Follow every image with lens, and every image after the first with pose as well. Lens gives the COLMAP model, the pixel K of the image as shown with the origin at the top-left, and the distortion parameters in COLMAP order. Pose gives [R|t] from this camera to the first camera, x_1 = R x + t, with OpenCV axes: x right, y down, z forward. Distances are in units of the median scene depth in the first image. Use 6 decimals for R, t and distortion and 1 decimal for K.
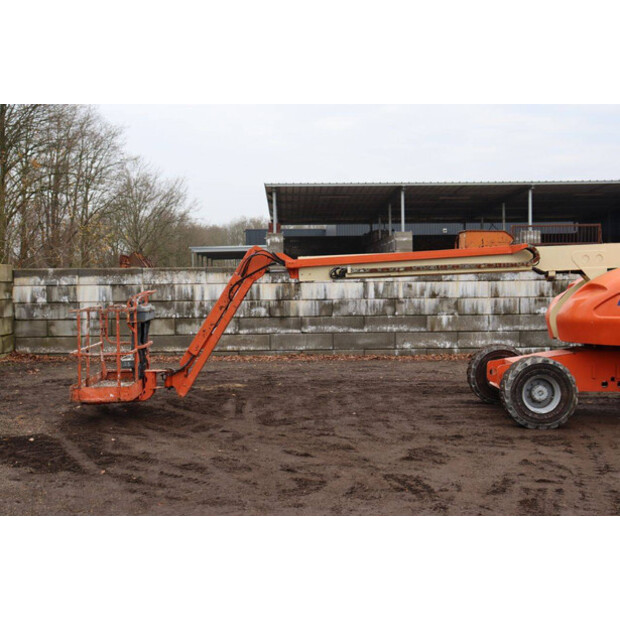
lens RADIAL K [[819.9, 0, 310.0], [0, 819.9, 310.0], [0, 0, 1]] dist [-0.007191, 0.313638]
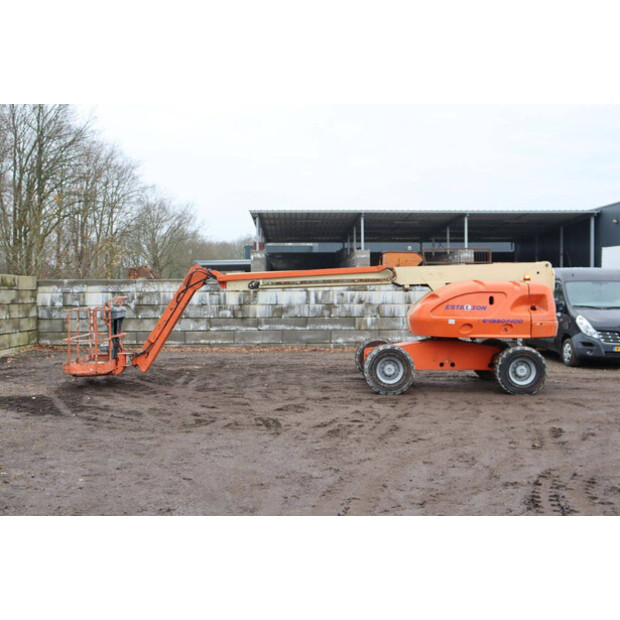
lens RADIAL K [[713.3, 0, 310.0], [0, 713.3, 310.0], [0, 0, 1]] dist [-0.067610, 0.256662]
pose [[0.999984, 0.005551, -0.000490, 0.071813], [-0.005554, 0.999962, -0.006661, 0.003094], [0.000453, 0.006664, 0.999978, -0.123827]]
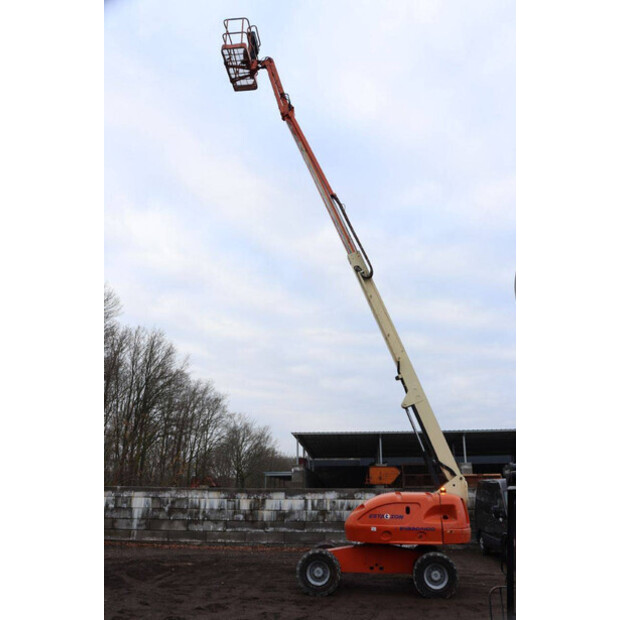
lens RADIAL K [[546.5, 0, 310.0], [0, 546.5, 310.0], [0, 0, 1]] dist [-0.134897, 0.135425]
pose [[0.993415, -0.025321, -0.111738, 0.201185], [-0.016346, 0.933970, -0.356978, -0.004331], [0.113399, 0.356454, 0.927406, -0.092009]]
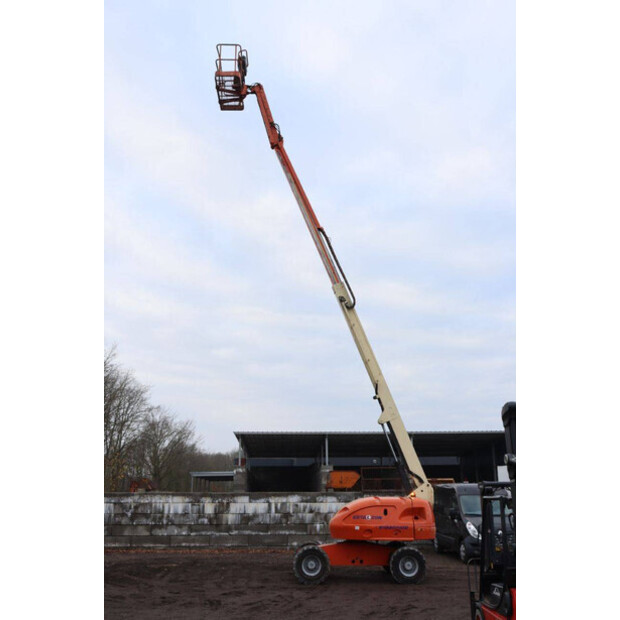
lens RADIAL K [[629.6, 0, 310.0], [0, 629.6, 310.0], [0, 0, 1]] dist [-0.087512, 0.147776]
pose [[0.999852, 0.008351, 0.015058, 0.126519], [-0.003104, 0.947619, -0.319389, -0.000291], [-0.016936, 0.319295, 0.947504, -0.304699]]
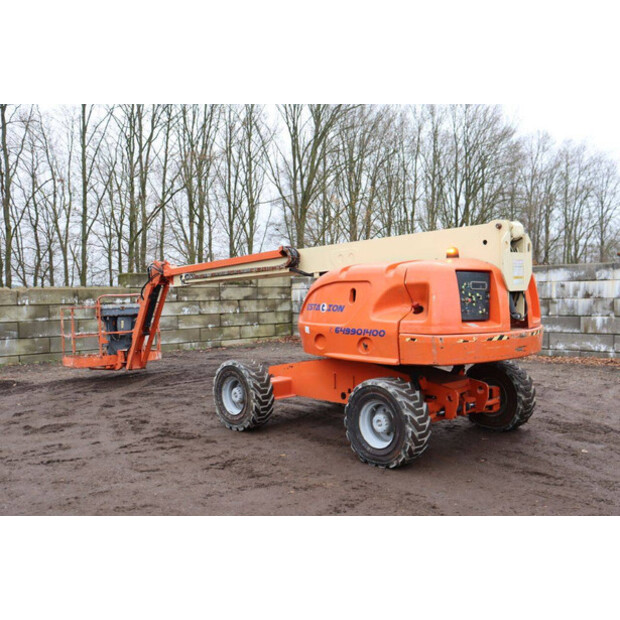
lens RADIAL K [[629.6, 0, 310.0], [0, 629.6, 310.0], [0, 0, 1]] dist [-0.087512, 0.147776]
pose [[0.681548, 0.014836, -0.731623, 0.462162], [-0.008638, 0.999888, 0.012229, -0.006927], [0.731722, -0.002014, 0.681600, 0.272901]]
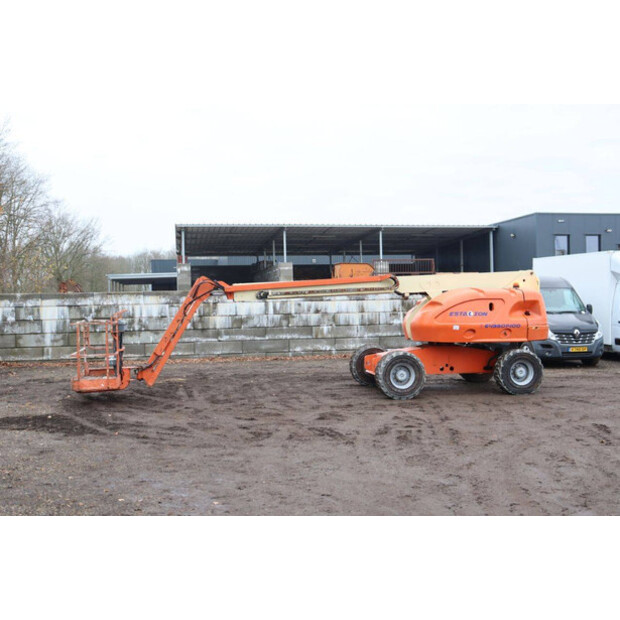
lens RADIAL K [[676.1, 0, 310.0], [0, 676.1, 310.0], [0, 0, 1]] dist [-0.087381, 0.229604]
pose [[0.986726, -0.011126, 0.162015, -0.039957], [0.014791, 0.999661, -0.021433, 0.003577], [-0.161721, 0.023545, 0.986556, -0.089302]]
